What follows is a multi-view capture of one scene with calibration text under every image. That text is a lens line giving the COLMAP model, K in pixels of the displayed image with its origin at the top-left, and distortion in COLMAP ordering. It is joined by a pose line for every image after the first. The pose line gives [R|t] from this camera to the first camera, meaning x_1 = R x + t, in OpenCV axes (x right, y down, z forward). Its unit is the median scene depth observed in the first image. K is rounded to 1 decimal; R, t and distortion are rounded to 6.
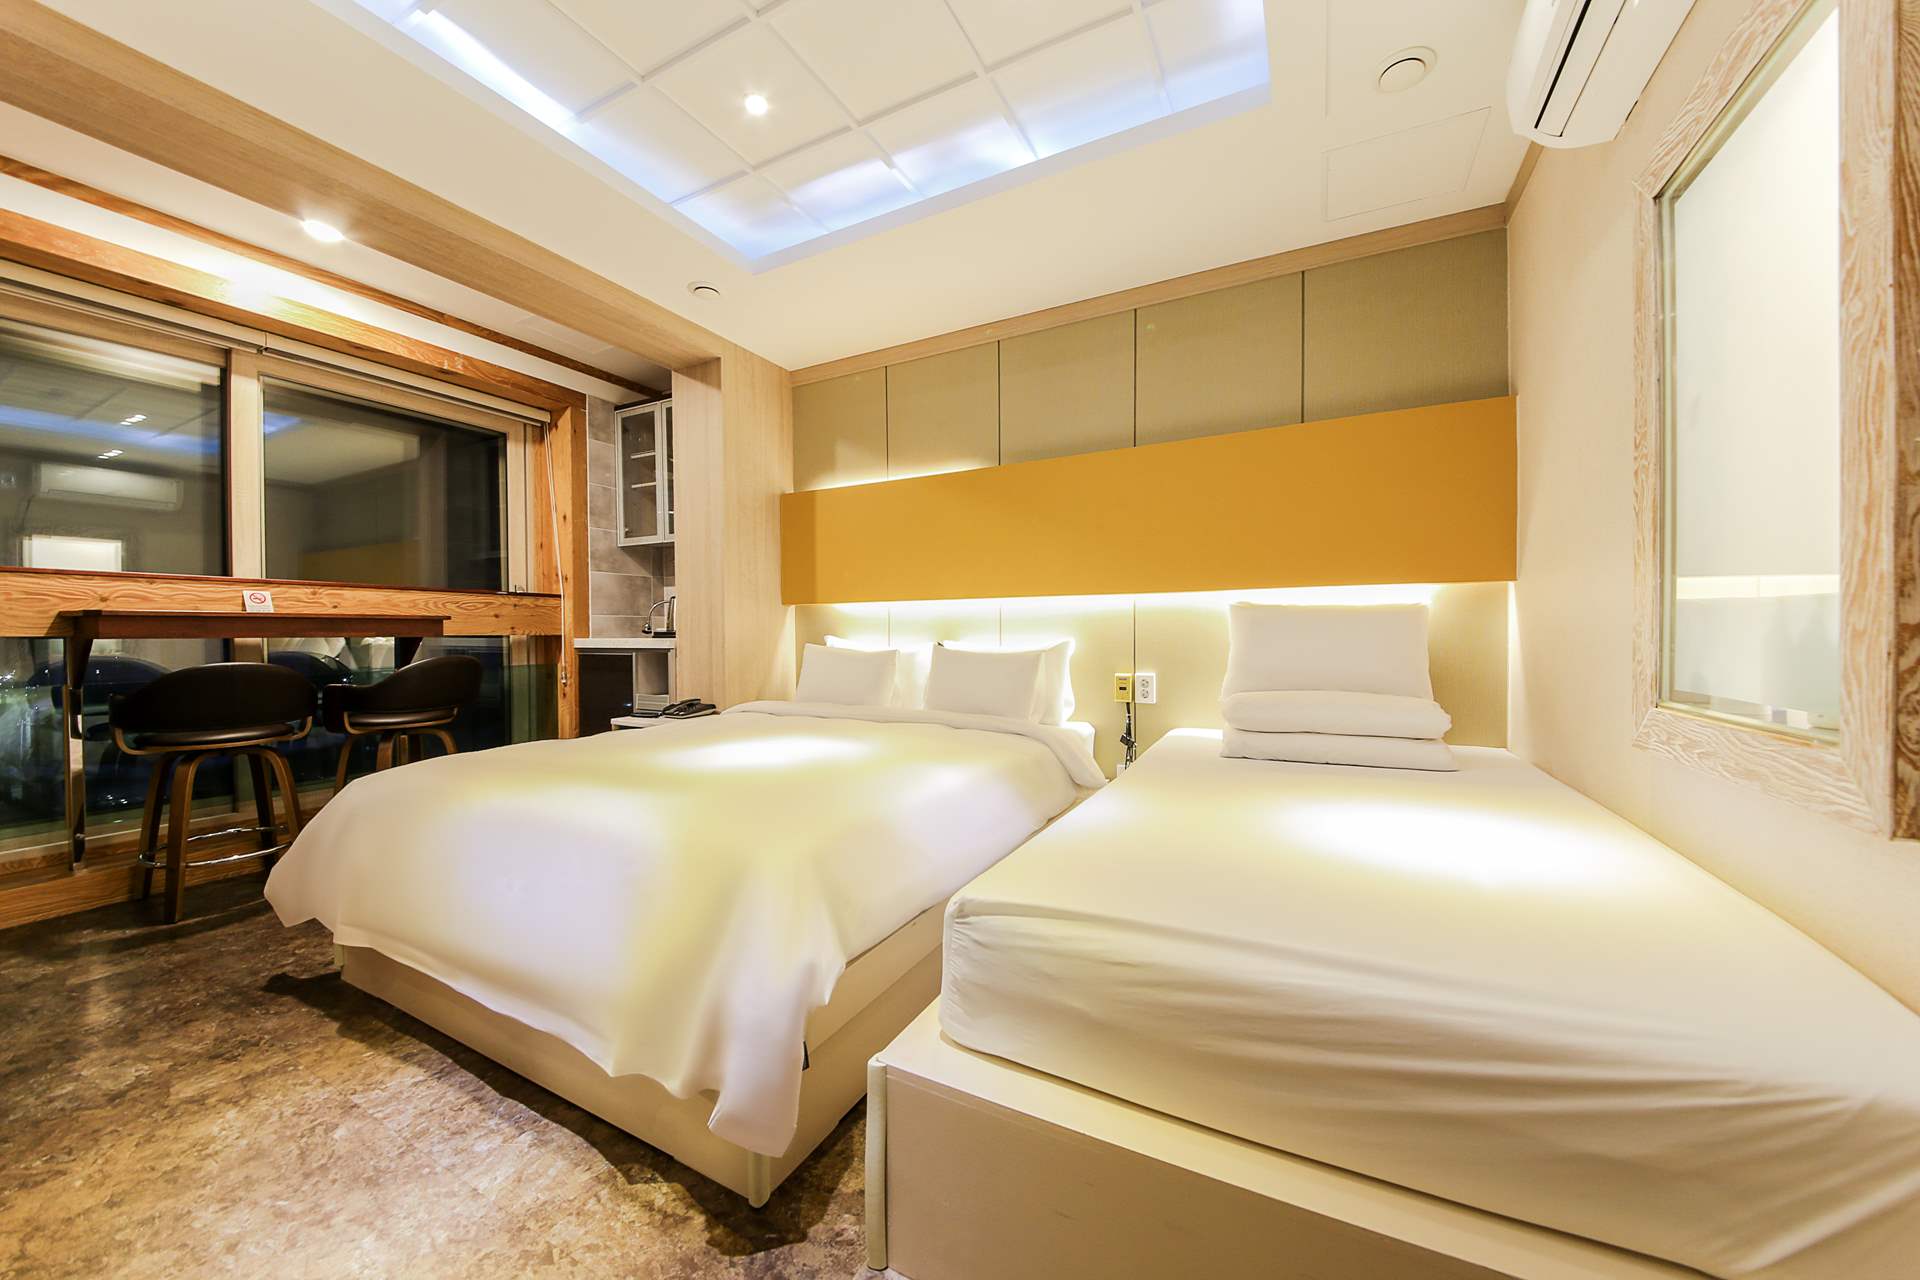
lens RADIAL K [[665.2, 0, 951.1], [0, 665.2, 640.6], [0, 0, 1]] dist [0.009471, -0.005081]
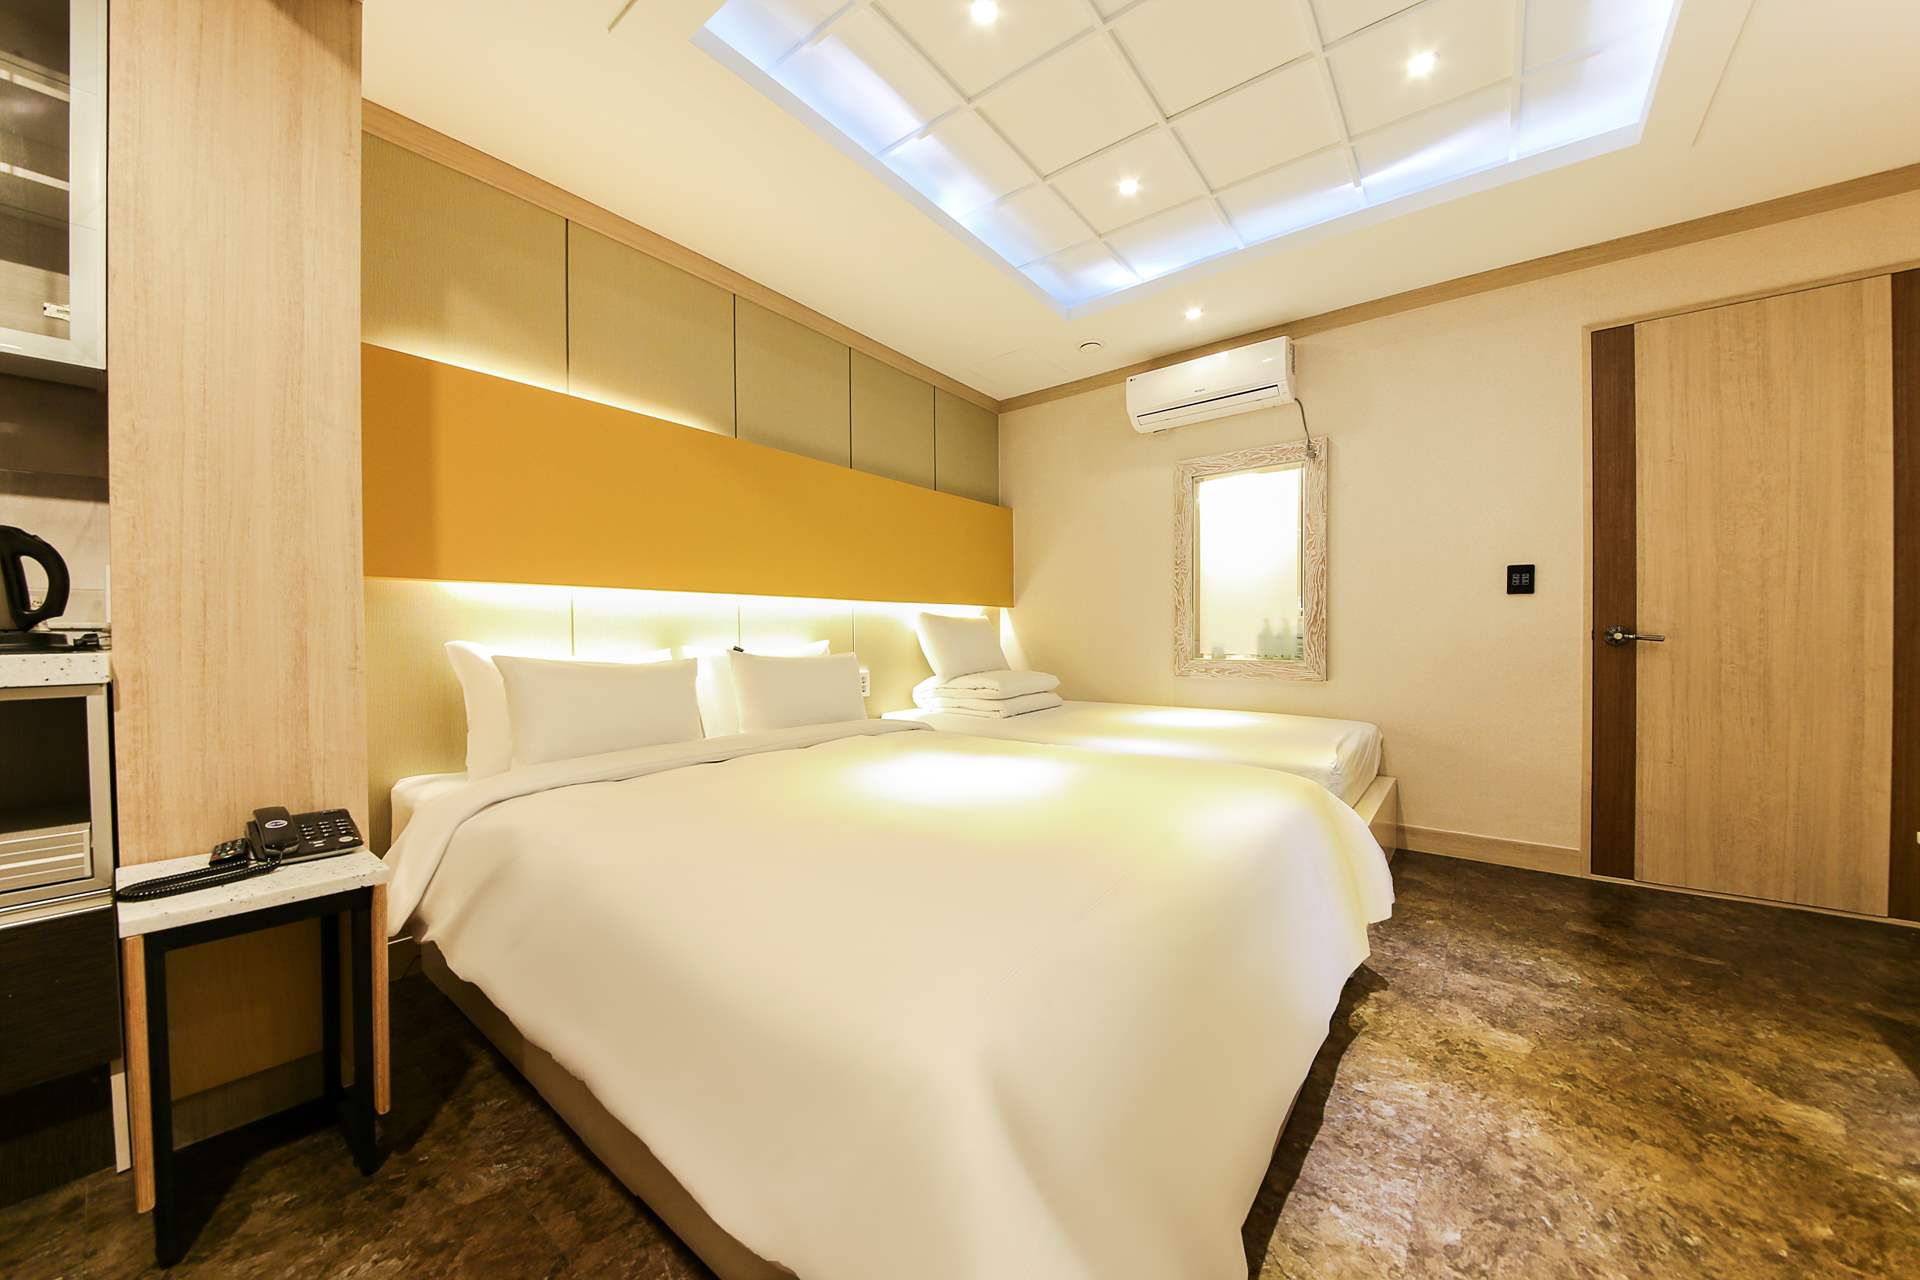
lens RADIAL K [[665.2, 0, 951.1], [0, 665.2, 640.6], [0, 0, 1]] dist [0.009471, -0.005081]
pose [[0.183880, -0.006574, 0.982927, -1.822256], [0.011827, 0.999920, 0.004475, -0.012677], [-0.982877, 0.010802, 0.183943, 1.436681]]
